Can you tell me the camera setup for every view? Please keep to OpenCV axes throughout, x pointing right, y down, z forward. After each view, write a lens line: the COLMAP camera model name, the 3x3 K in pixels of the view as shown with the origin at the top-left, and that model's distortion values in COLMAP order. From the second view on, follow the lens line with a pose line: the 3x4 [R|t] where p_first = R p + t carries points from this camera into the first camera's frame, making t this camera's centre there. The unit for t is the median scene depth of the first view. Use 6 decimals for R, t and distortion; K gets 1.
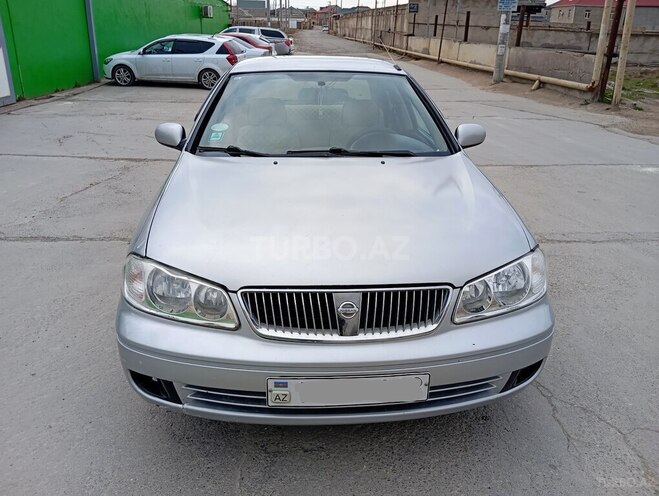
lens RADIAL K [[527.6, 0, 329.5], [0, 527.6, 248.0], [0, 0, 1]] dist [0.070766, -0.132108]
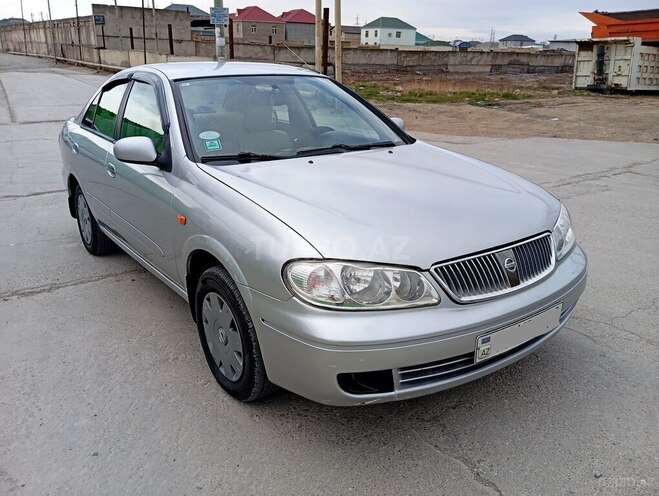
lens RADIAL K [[527.6, 0, 329.5], [0, 527.6, 248.0], [0, 0, 1]] dist [0.070766, -0.132108]
pose [[0.852617, -0.182682, 0.489562, -0.075345], [0.193694, 0.980645, 0.028596, -0.002663], [-0.485311, 0.070444, 0.871499, 0.013799]]
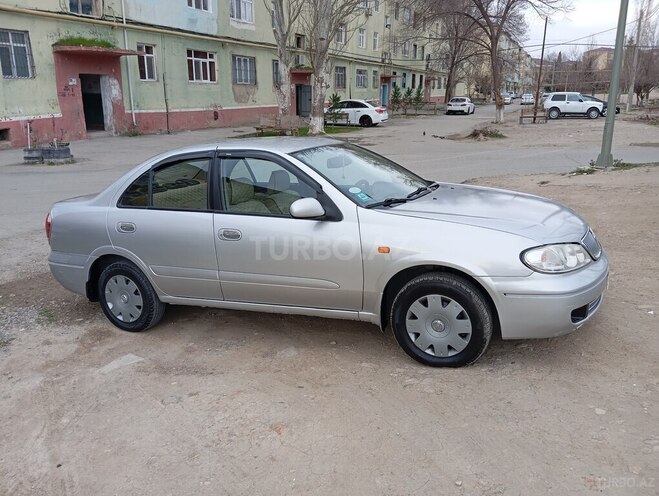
lens RADIAL K [[521.6, 0, 329.5], [0, 521.6, 248.0], [0, 0, 1]] dist [0.085984, -0.155067]
pose [[0.503215, -0.242817, 0.829346, -0.185216], [0.361229, 0.930948, 0.053384, -0.027333], [-0.785040, 0.272720, 0.556180, 0.058487]]
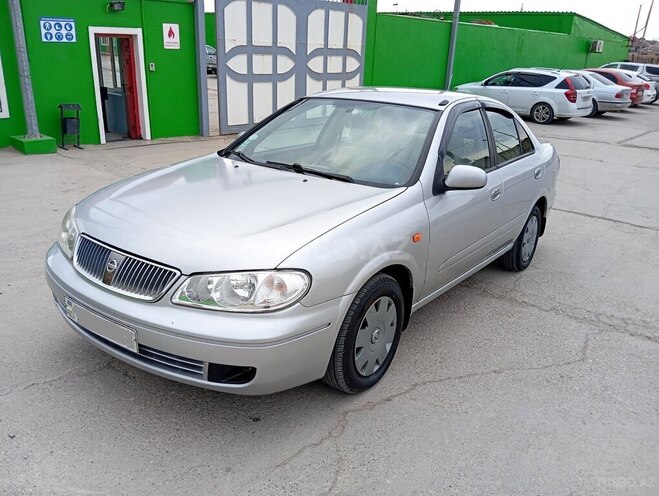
lens RADIAL K [[523.6, 0, 329.5], [0, 523.6, 248.0], [0, 0, 1]] dist [0.083694, -0.148733]
pose [[0.768700, 0.232586, -0.595822, 0.106740], [-0.263387, 0.963999, 0.036500, -0.010169], [0.582862, 0.128874, 0.802286, 0.020985]]
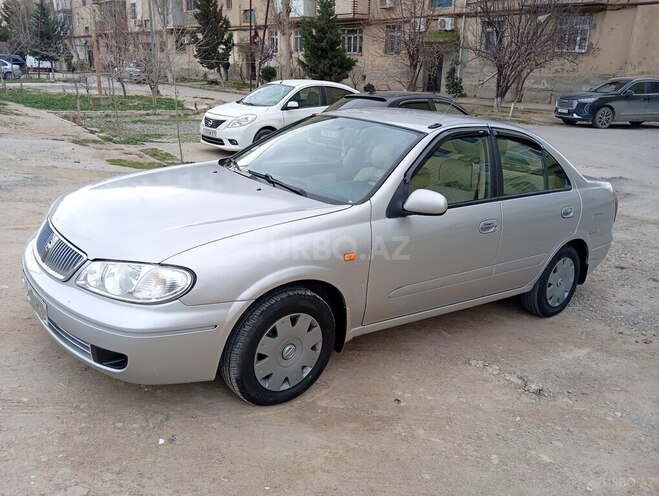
lens RADIAL K [[523.6, 0, 329.5], [0, 523.6, 248.0], [0, 0, 1]] dist [0.083694, -0.148733]
pose [[0.577024, 0.287096, -0.764604, 0.140654], [-0.368634, 0.926946, 0.069855, -0.023351], [0.728802, 0.241551, 0.640703, 0.054186]]
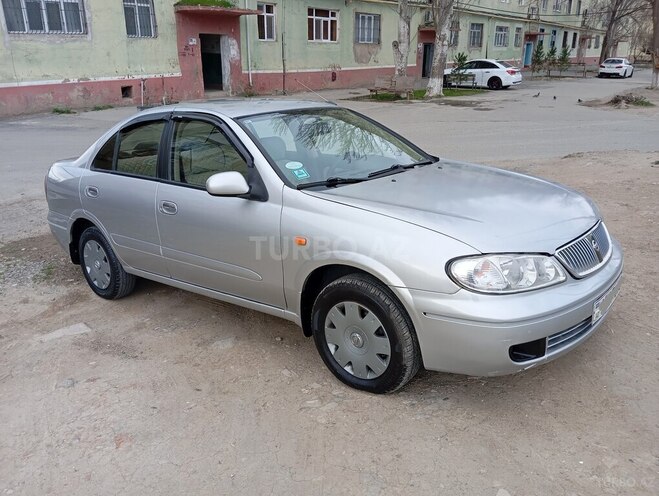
lens RADIAL K [[523.6, 0, 329.5], [0, 523.6, 248.0], [0, 0, 1]] dist [0.083694, -0.148733]
pose [[0.702819, -0.244807, 0.667918, -0.127359], [0.297801, 0.953938, 0.036278, -0.013099], [-0.646034, 0.173410, 0.743350, 0.032239]]
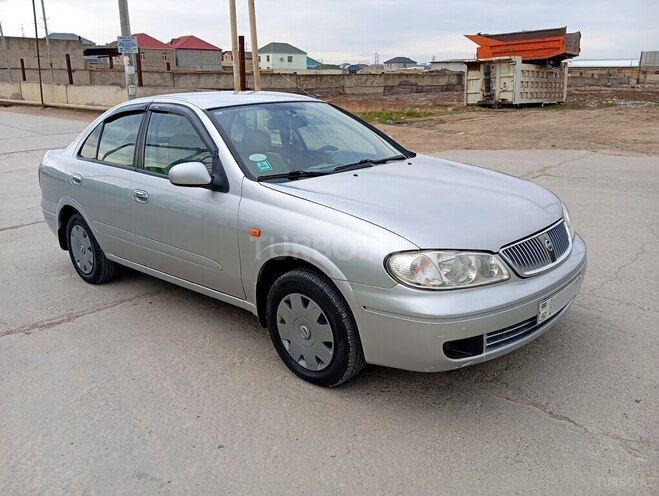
lens RADIAL K [[523.6, 0, 329.5], [0, 523.6, 248.0], [0, 0, 1]] dist [0.083694, -0.148733]
pose [[0.739198, -0.228788, 0.633437, -0.115198], [0.271261, 0.962009, 0.030911, -0.007261], [-0.616444, 0.148978, 0.773177, 0.020609]]
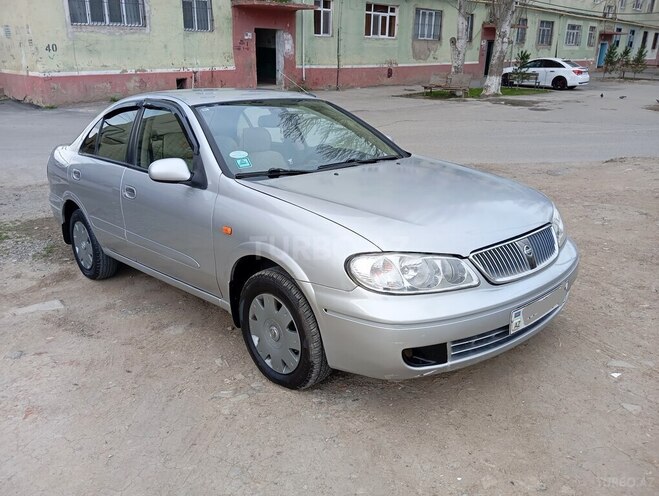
lens RADIAL K [[523.6, 0, 329.5], [0, 523.6, 248.0], [0, 0, 1]] dist [0.083694, -0.148733]
pose [[0.783325, -0.207613, 0.585917, -0.101671], [0.247454, 0.968820, 0.012463, -0.003104], [-0.570235, 0.135224, 0.810275, 0.014463]]
